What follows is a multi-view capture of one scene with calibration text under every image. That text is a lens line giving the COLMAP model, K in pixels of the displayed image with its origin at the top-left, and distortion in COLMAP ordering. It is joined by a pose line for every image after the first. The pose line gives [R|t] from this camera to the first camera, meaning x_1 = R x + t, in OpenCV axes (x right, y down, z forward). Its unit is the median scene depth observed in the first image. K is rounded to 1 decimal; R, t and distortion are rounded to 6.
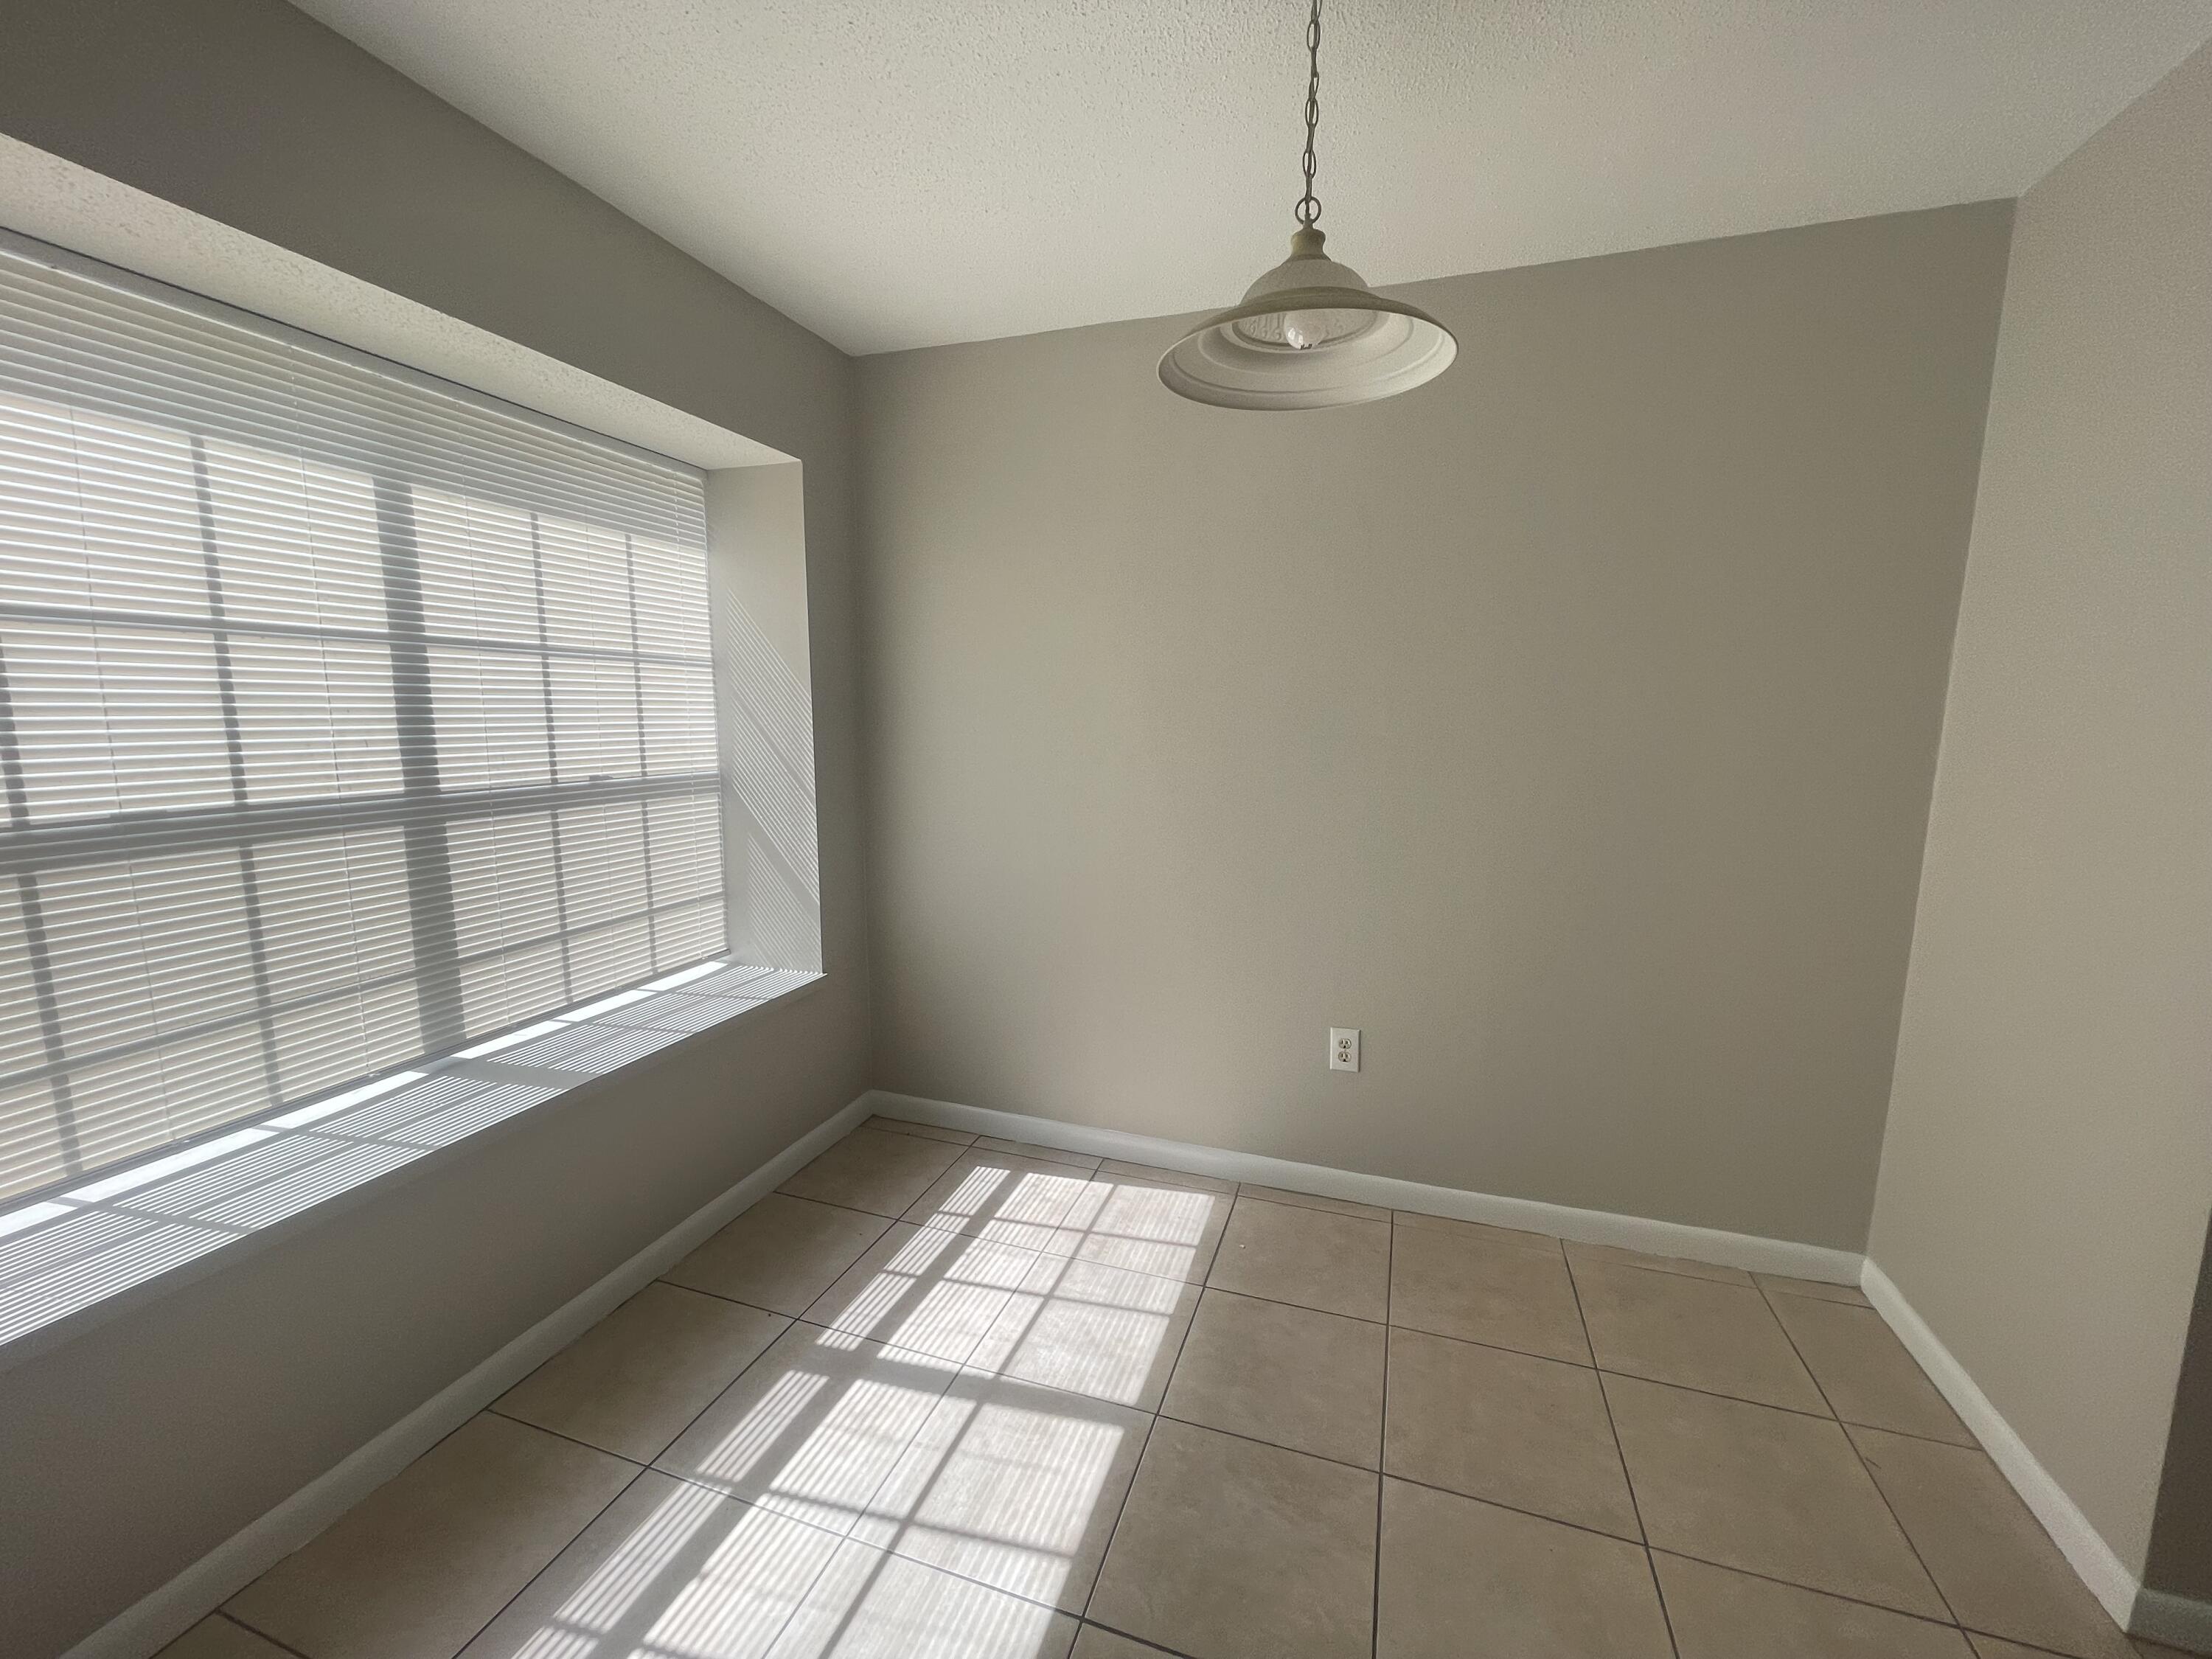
lens RADIAL K [[890.7, 0, 1106.0], [0, 890.7, 835.2], [0, 0, 1]] dist [-0.004288, 0.000322]
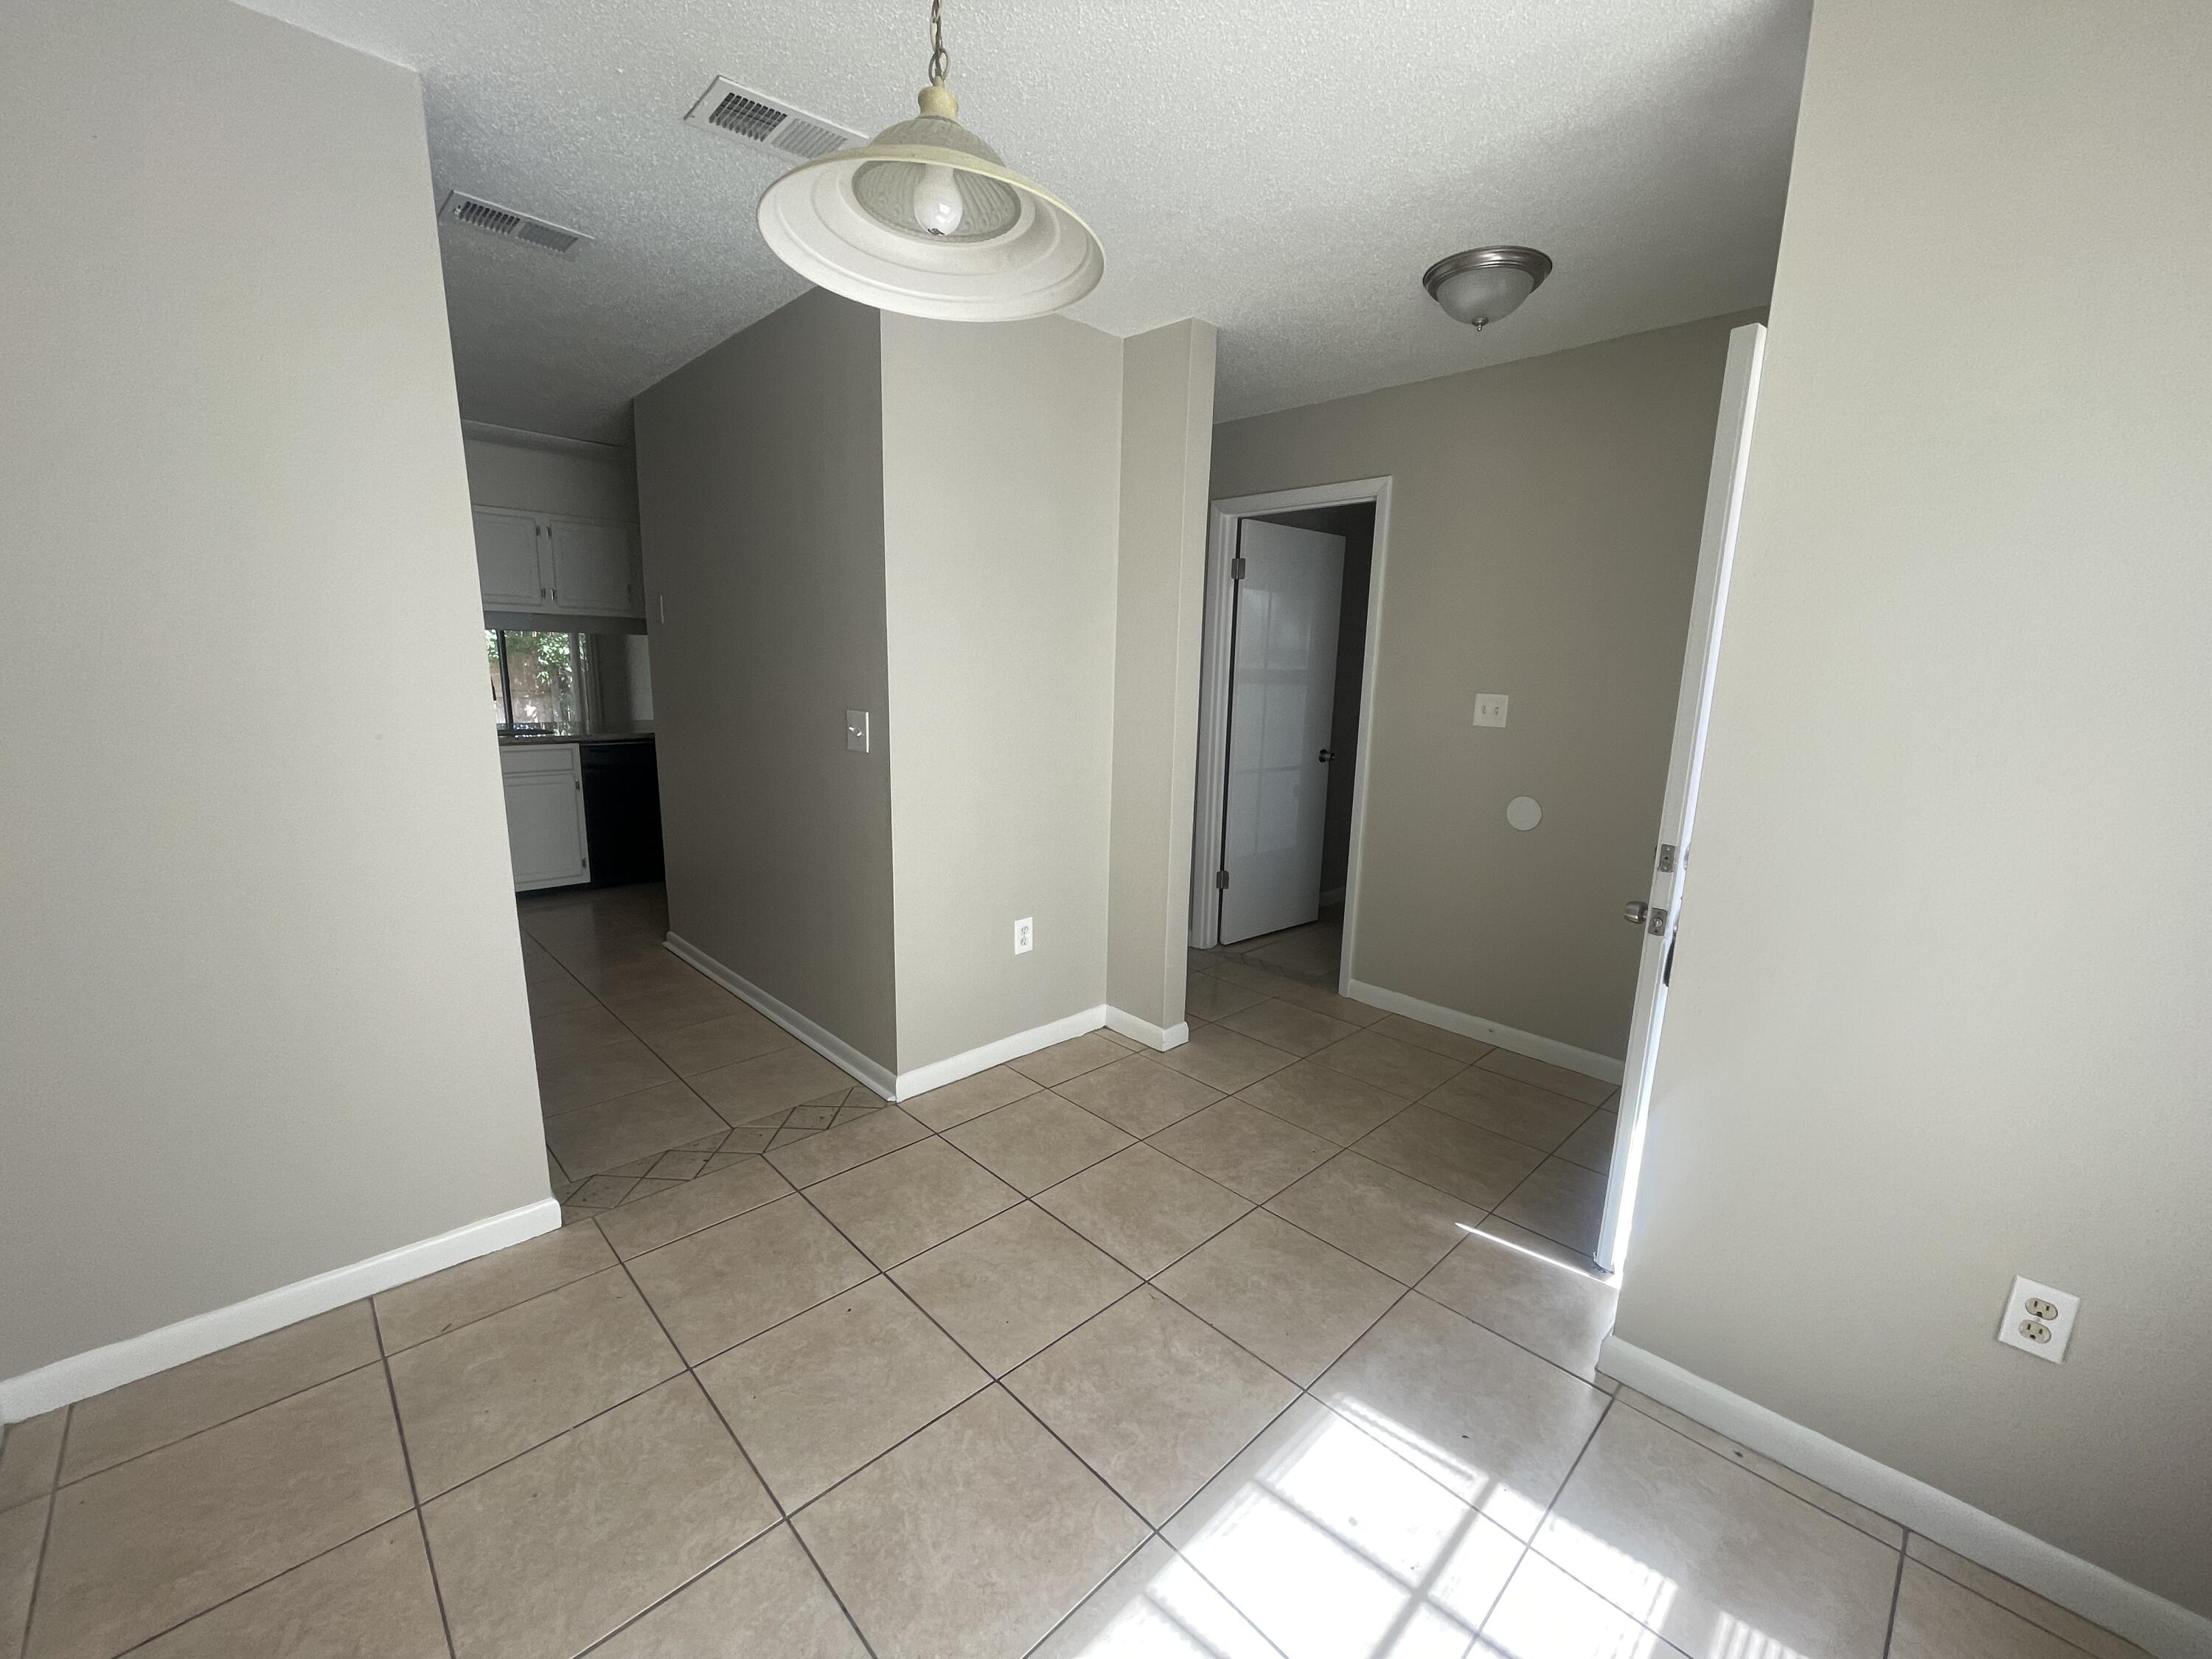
lens RADIAL K [[890.7, 0, 1114.0], [0, 890.7, 837.5], [0, 0, 1]] dist [-0.004288, 0.000322]
pose [[-0.890008, -0.117571, 0.440525, -0.279859], [0.034883, 0.945791, 0.322896, -0.190693], [-0.454608, 0.302747, -0.837661, 1.331626]]
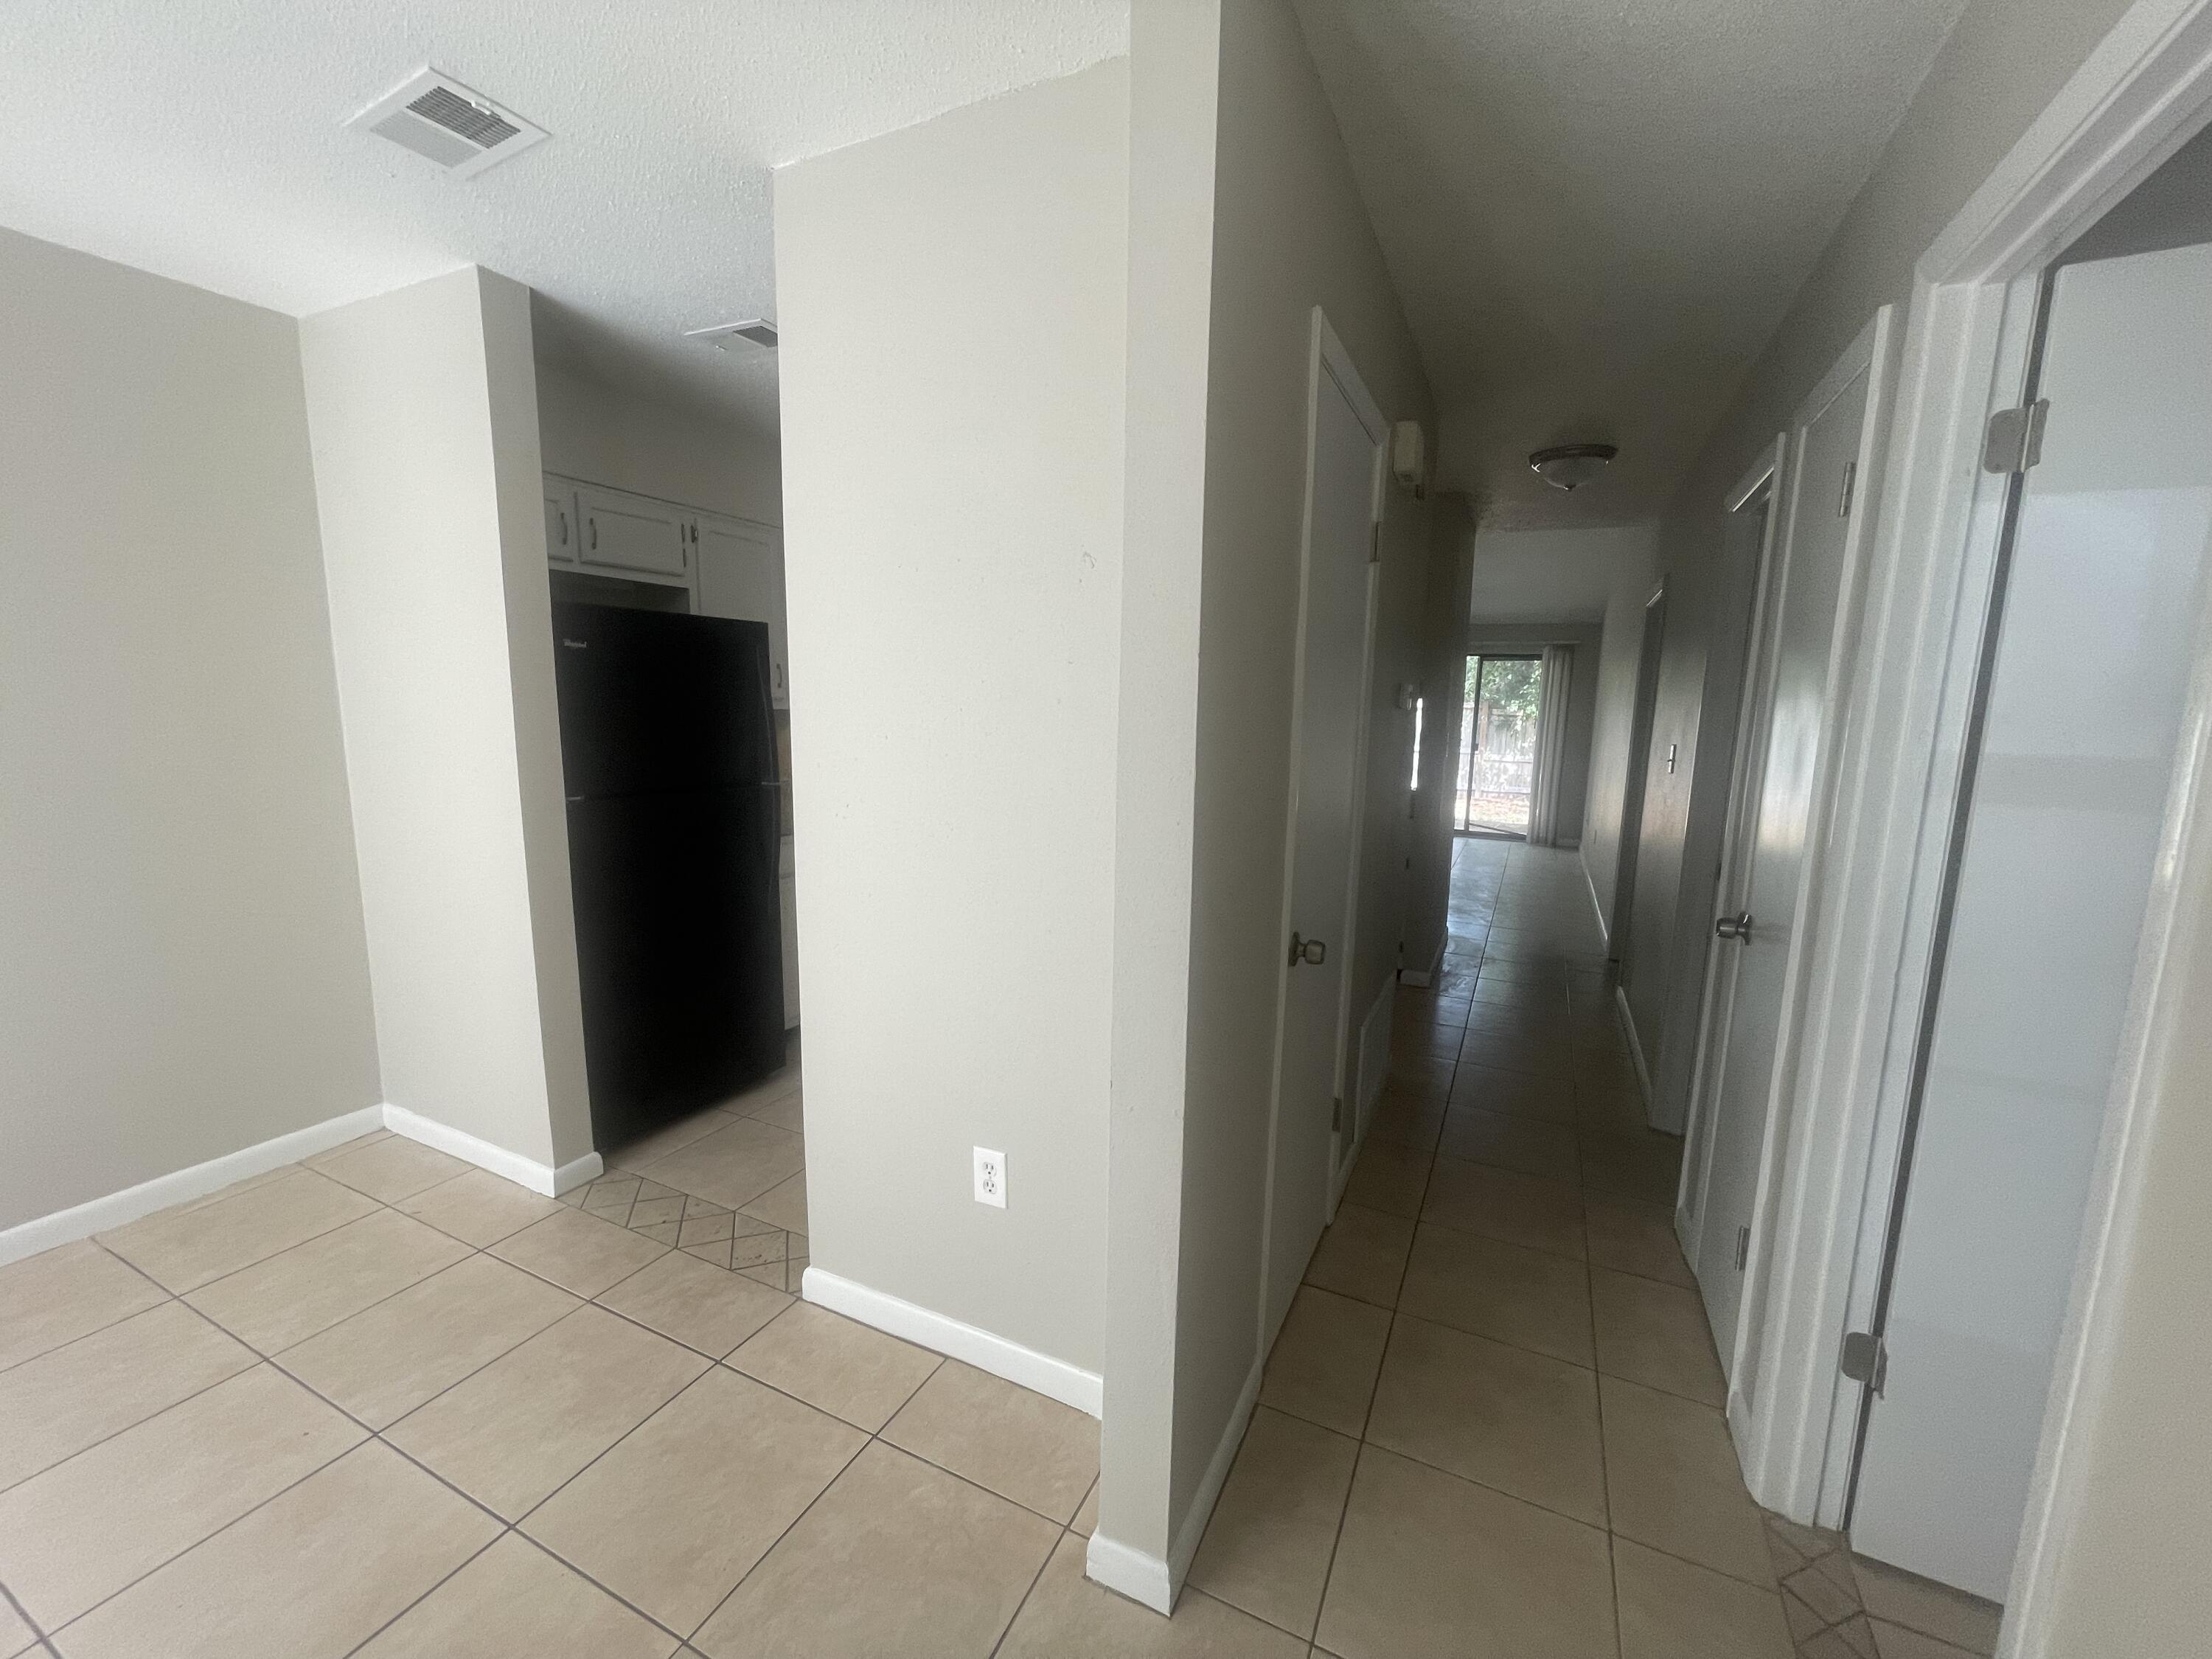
lens RADIAL K [[890.7, 0, 1110.8], [0, 890.7, 842.1], [0, 0, 1]] dist [-0.004288, 0.000322]
pose [[0.123786, -0.157263, 0.979768, -0.314918], [0.123395, 0.982138, 0.142054, 0.044045], [-0.984607, 0.103314, 0.140980, -0.377769]]
